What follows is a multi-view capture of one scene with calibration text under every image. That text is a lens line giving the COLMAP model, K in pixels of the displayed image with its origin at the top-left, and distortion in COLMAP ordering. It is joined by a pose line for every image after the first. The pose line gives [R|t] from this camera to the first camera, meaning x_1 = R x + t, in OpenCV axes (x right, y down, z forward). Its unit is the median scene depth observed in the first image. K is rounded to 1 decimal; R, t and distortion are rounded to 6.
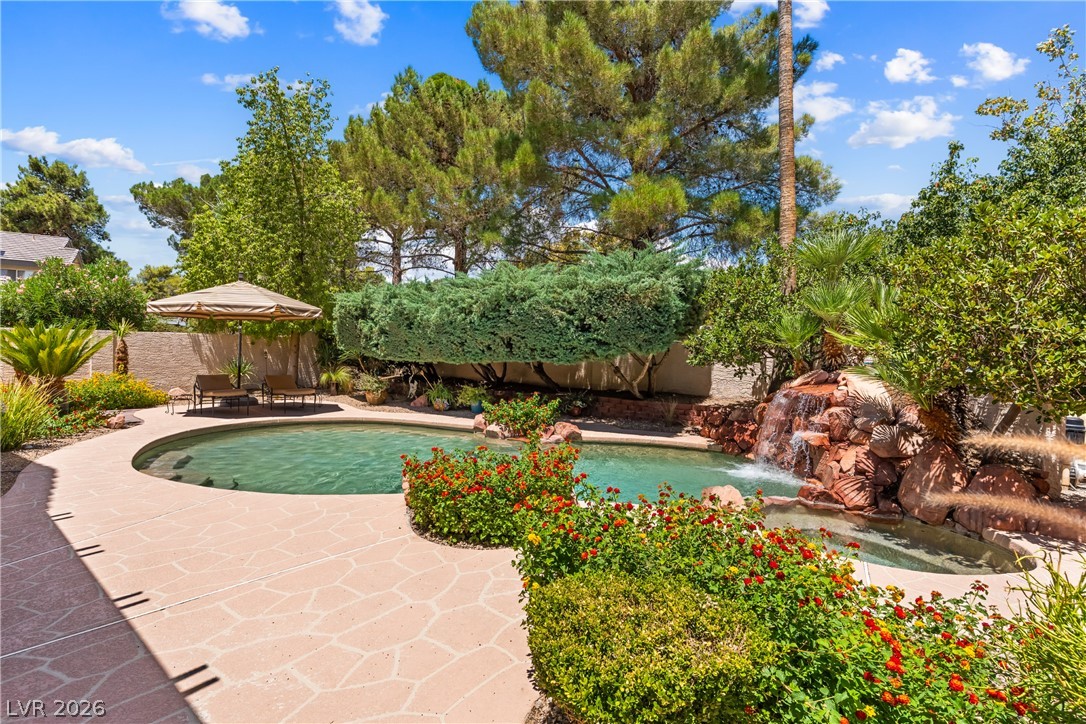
lens RADIAL K [[514.3, 0, 544.9], [0, 514.3, 362.5], [0, 0, 1]] dist [0.001828, 0.001061]
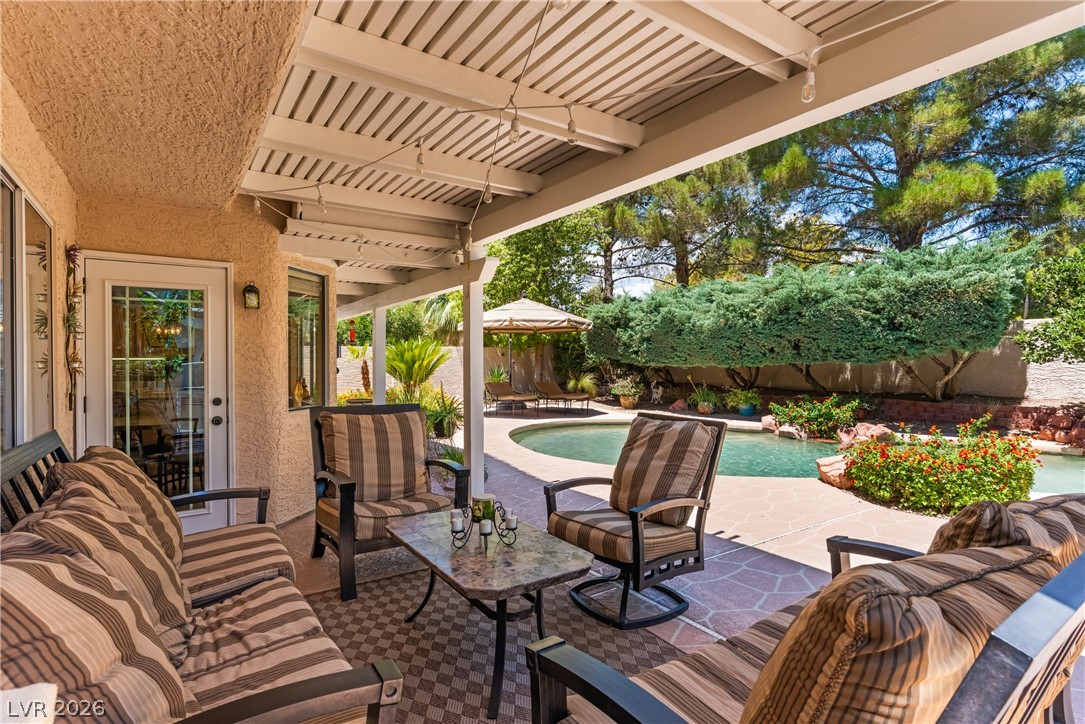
lens RADIAL K [[537.1, 0, 542.4], [0, 537.1, 364.1], [0, 0, 1]] dist [-0.004604, 0.000376]
pose [[0.962513, -0.022198, -0.270325, -0.260813], [0.017928, 0.999673, -0.018255, 0.009342], [0.270641, 0.012724, 0.962596, -0.143364]]
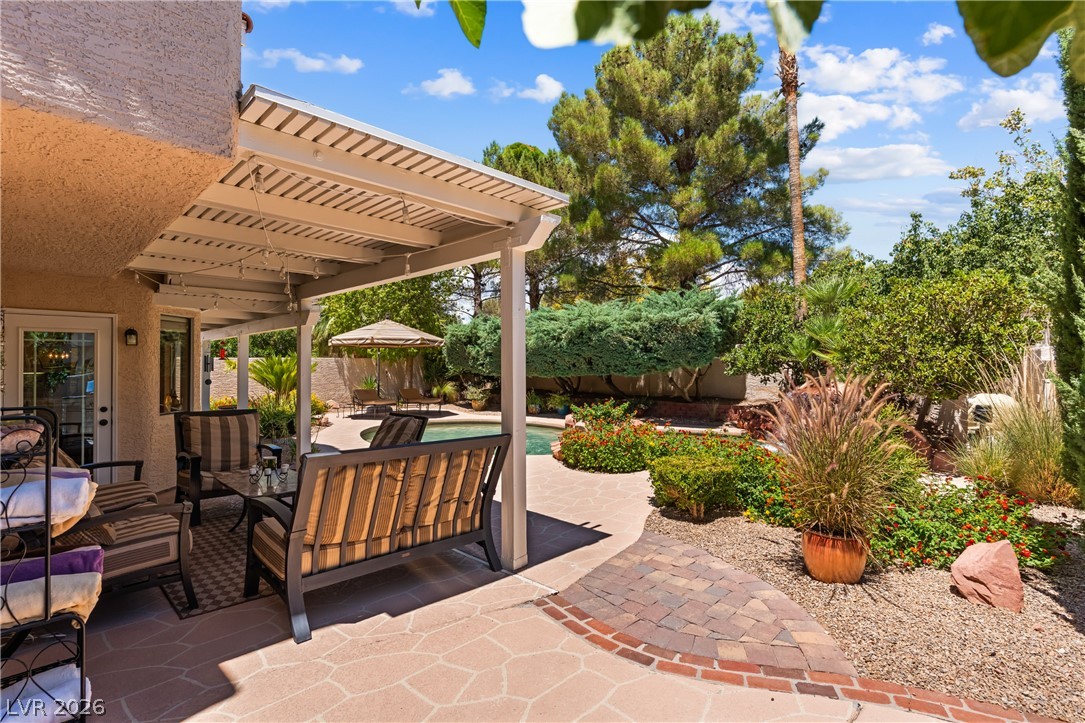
lens RADIAL K [[513.8, 0, 543.5], [0, 513.8, 361.0], [0, 0, 1]] dist [0.001828, 0.001061]
pose [[0.995885, -0.021574, -0.088025, -0.070224], [0.019032, 0.999380, -0.029619, -0.001469], [0.088610, 0.027822, 0.995678, -0.346789]]
